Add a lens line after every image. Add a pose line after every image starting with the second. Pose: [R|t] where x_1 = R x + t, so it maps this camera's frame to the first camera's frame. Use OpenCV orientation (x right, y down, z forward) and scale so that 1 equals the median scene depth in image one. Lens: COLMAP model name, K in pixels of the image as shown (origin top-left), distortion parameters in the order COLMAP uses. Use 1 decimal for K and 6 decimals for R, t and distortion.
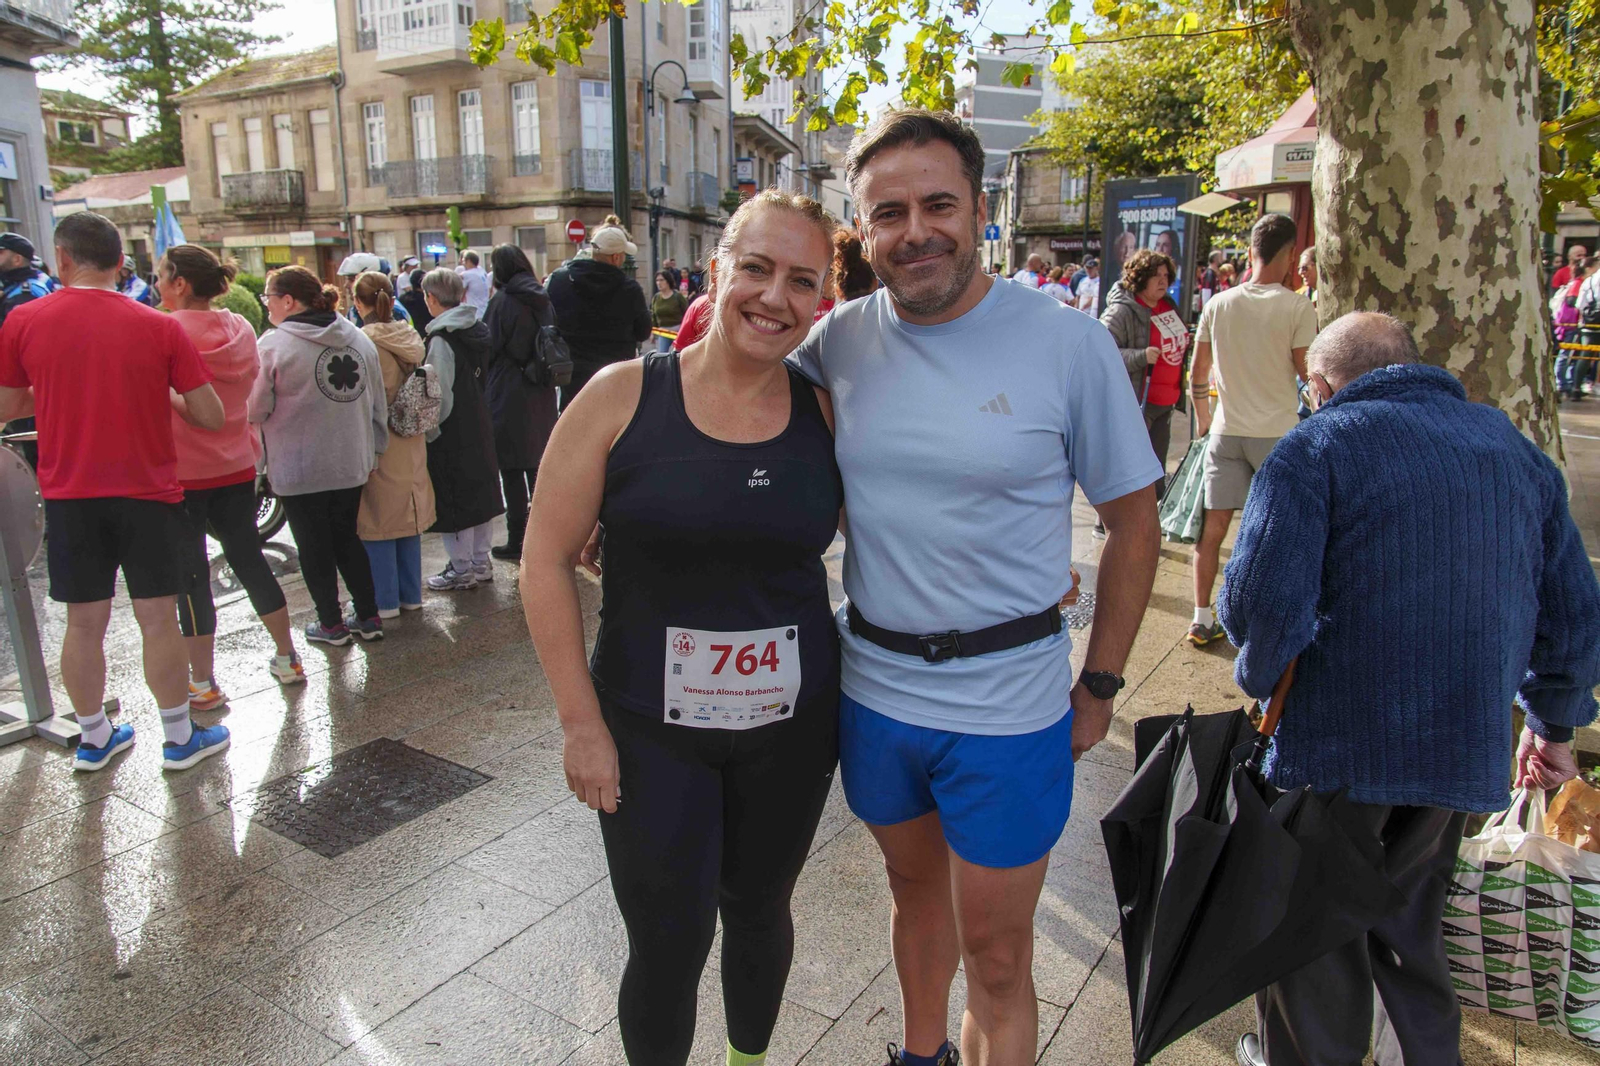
lens RADIAL K [[1081.6, 0, 800.0], [0, 1081.6, 533.0], [0, 0, 1]] dist [0.007244, -0.020139]
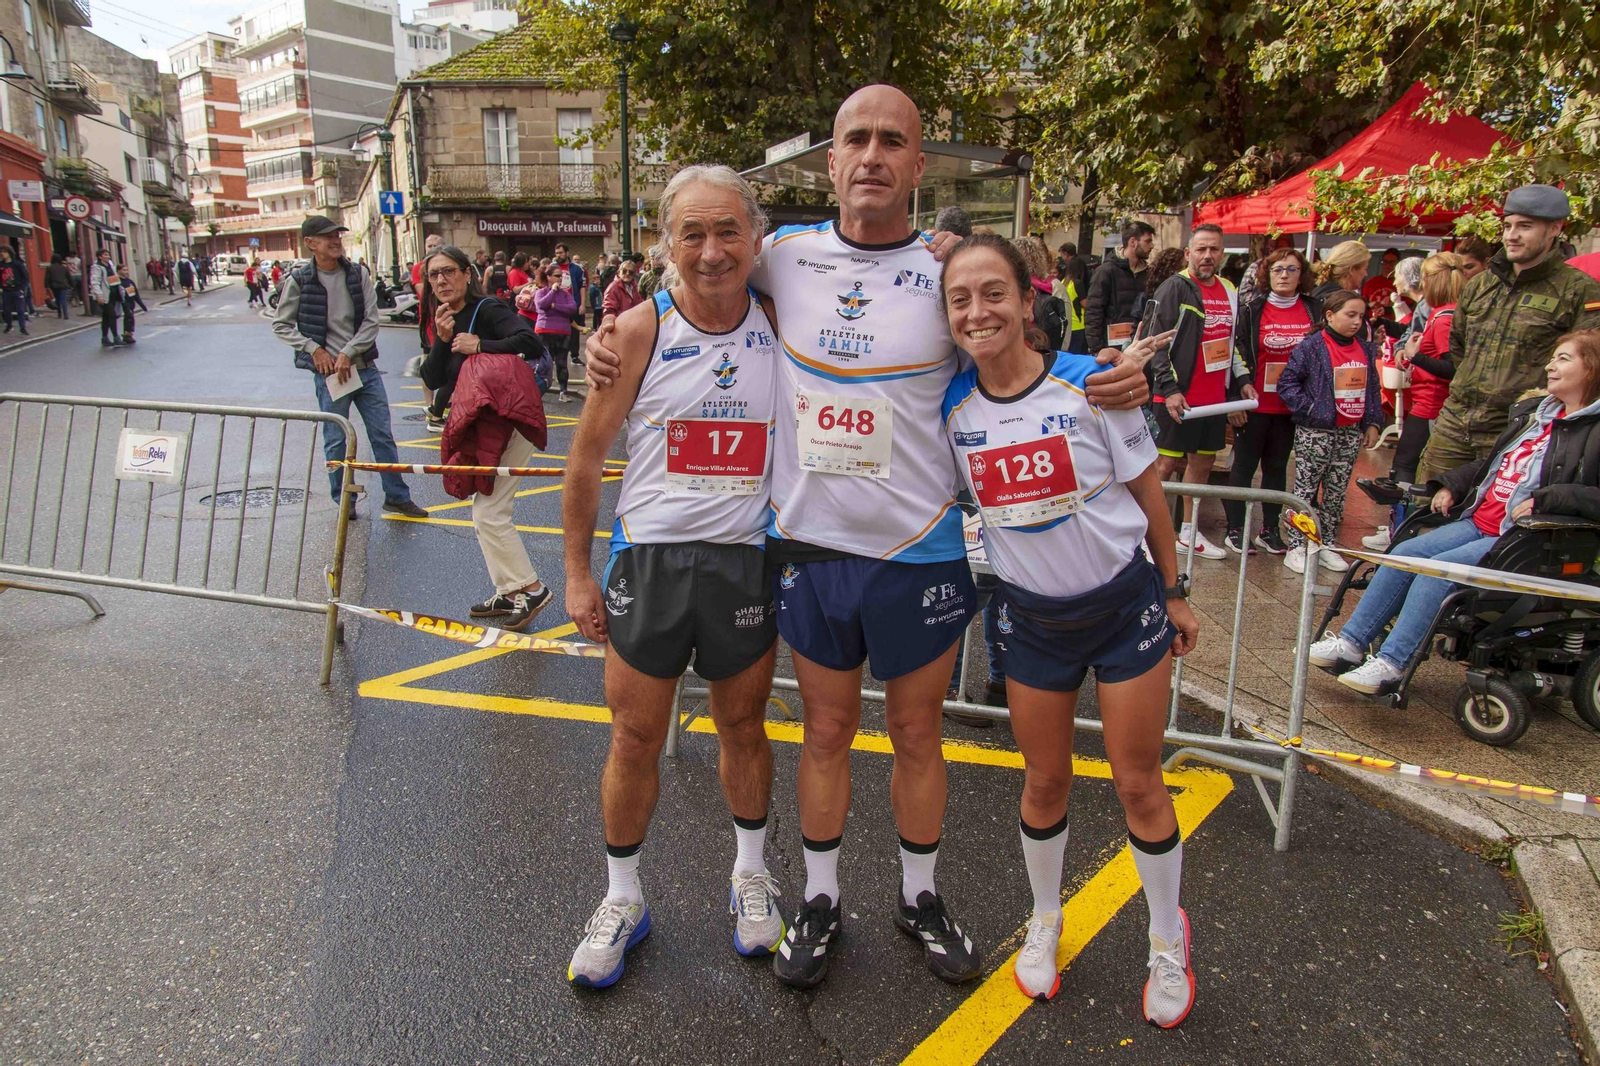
lens RADIAL K [[1075.9, 0, 806.0], [0, 1075.9, 536.3], [0, 0, 1]] dist [-0.000576, -0.009853]
pose [[0.840672, -0.115655, 0.529051, 0.035554], [0.111690, 0.992954, 0.039590, -0.110945], [-0.529902, 0.025807, 0.847666, 0.467989]]
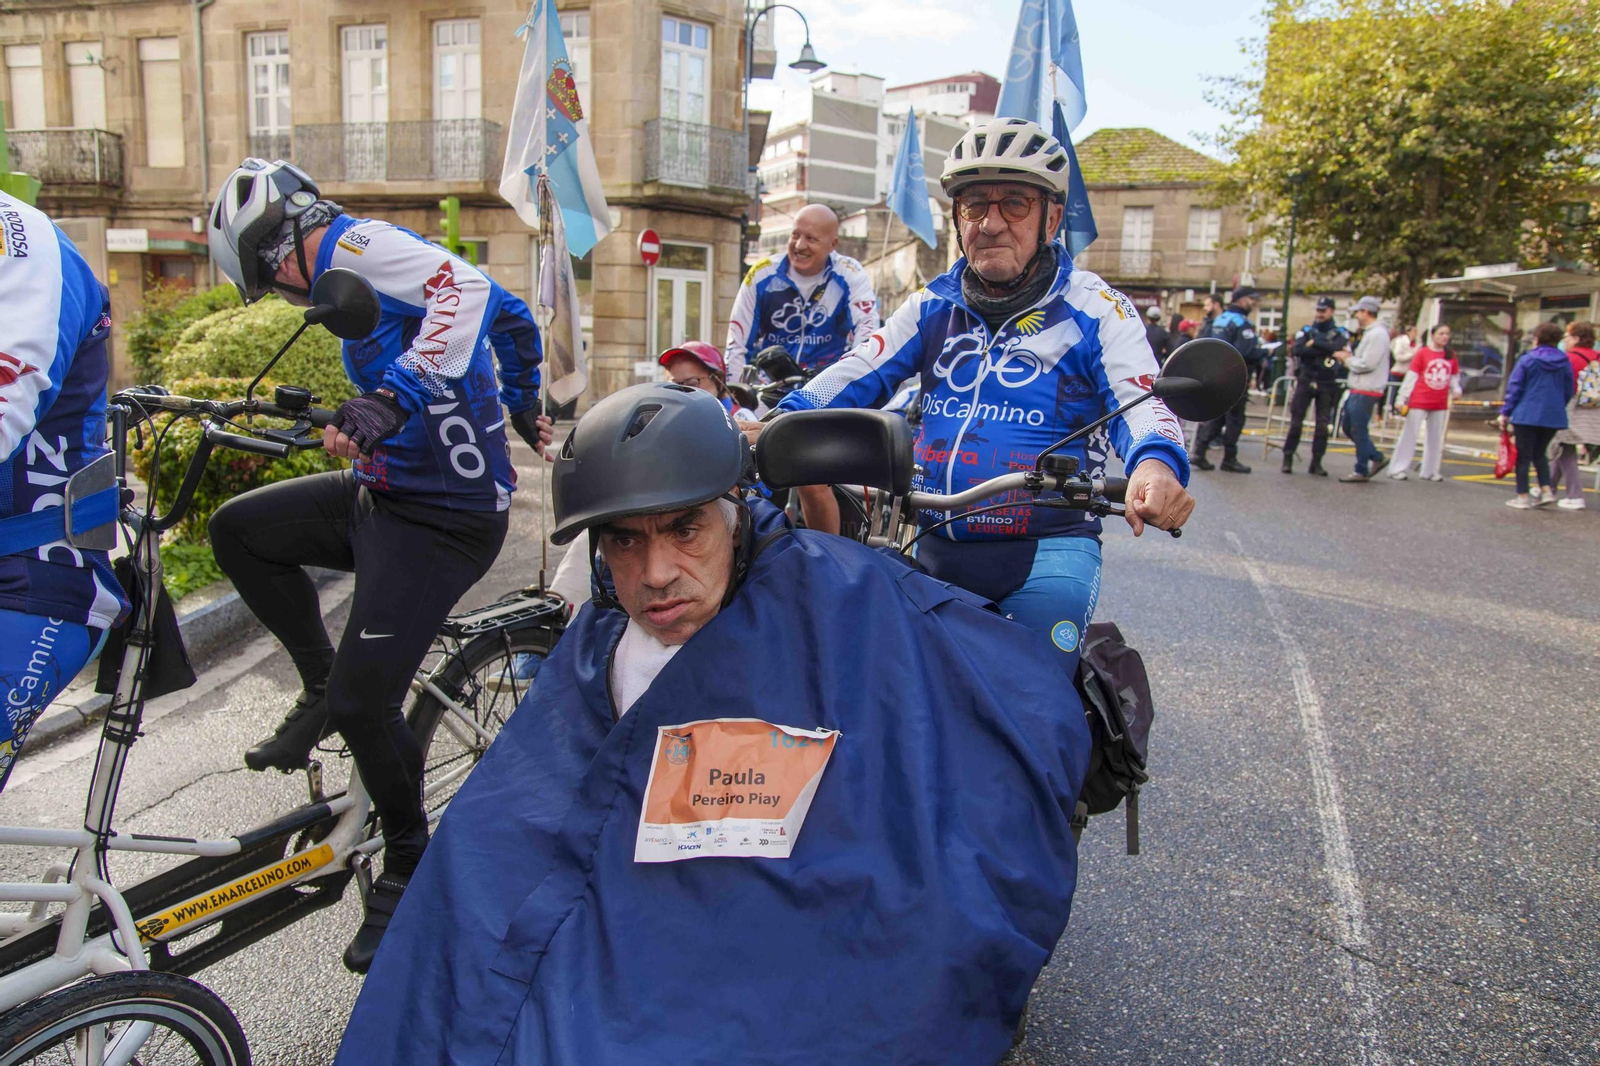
lens RADIAL K [[1146.3, 0, 800.0], [0, 1146.3, 533.0], [0, 0, 1]] dist [-0.023699, 0.020011]
pose [[0.970296, -0.008644, 0.241767, -0.246454], [0.022145, 0.998339, -0.053182, -0.062832], [-0.240905, 0.056956, 0.968876, 0.289583]]
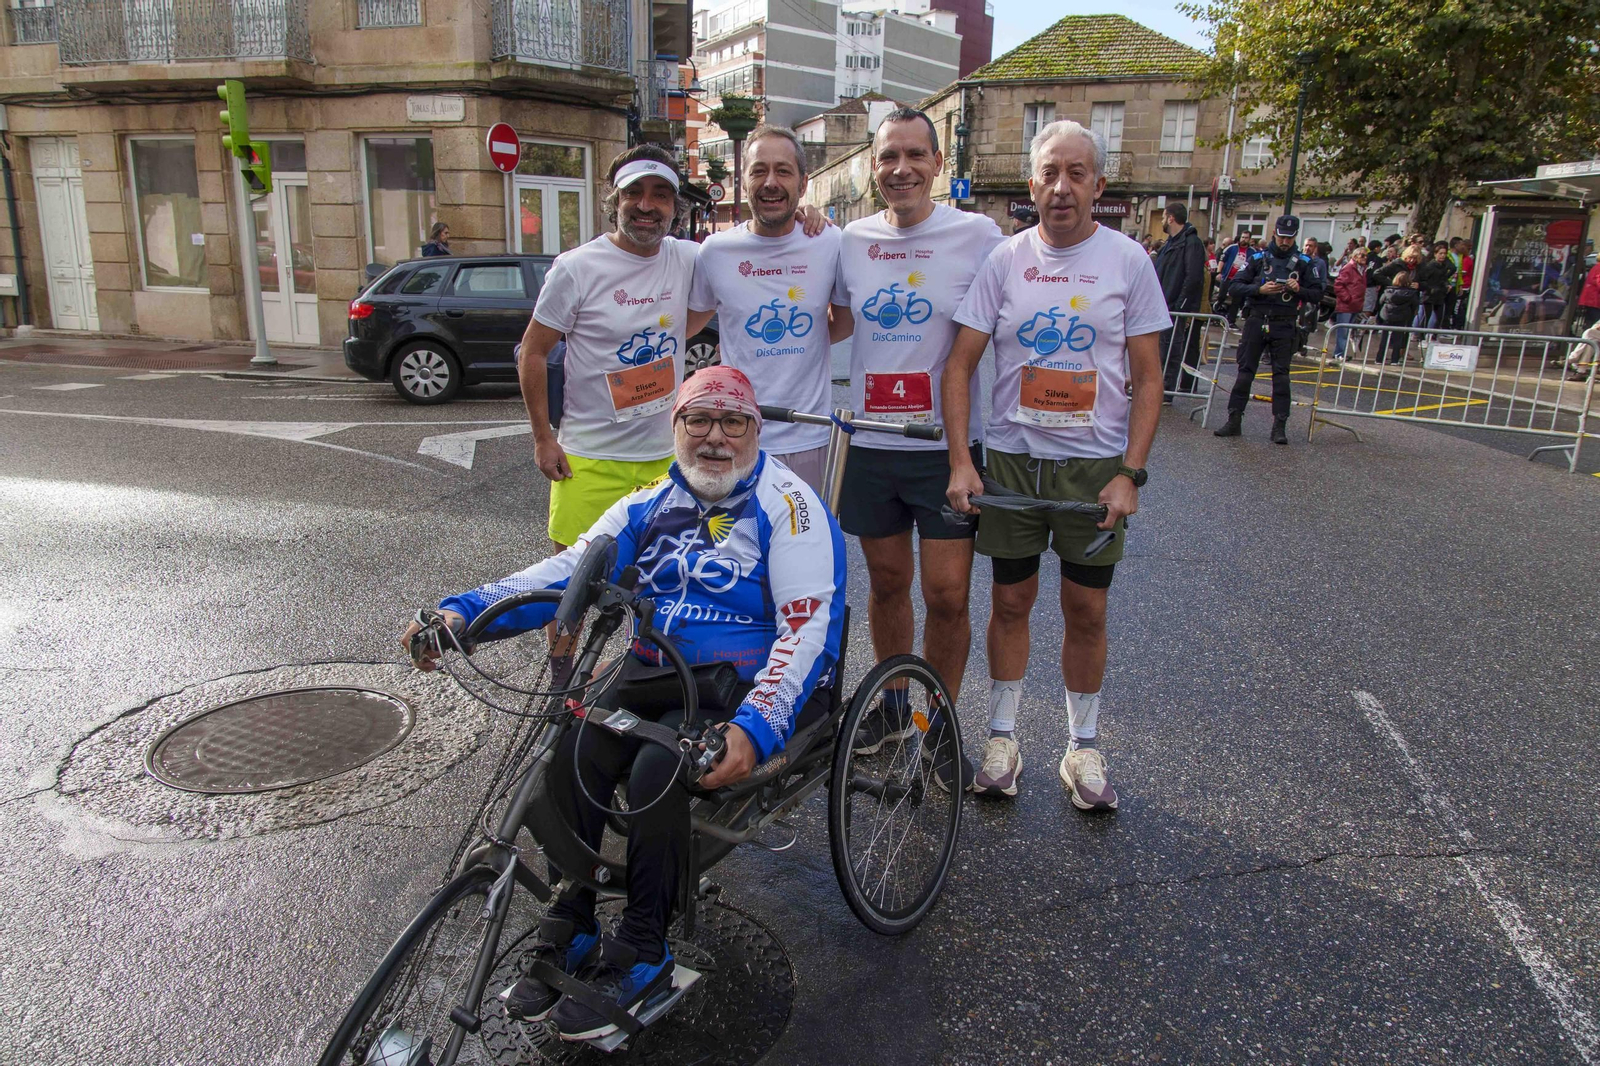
lens RADIAL K [[1081.6, 0, 800.0], [0, 1081.6, 533.0], [0, 0, 1]] dist [0.007244, -0.020139]
pose [[0.964068, -0.045610, 0.261713, -0.184797], [0.036842, 0.998586, 0.038314, -0.099036], [-0.263090, -0.027295, 0.964385, 0.411784]]
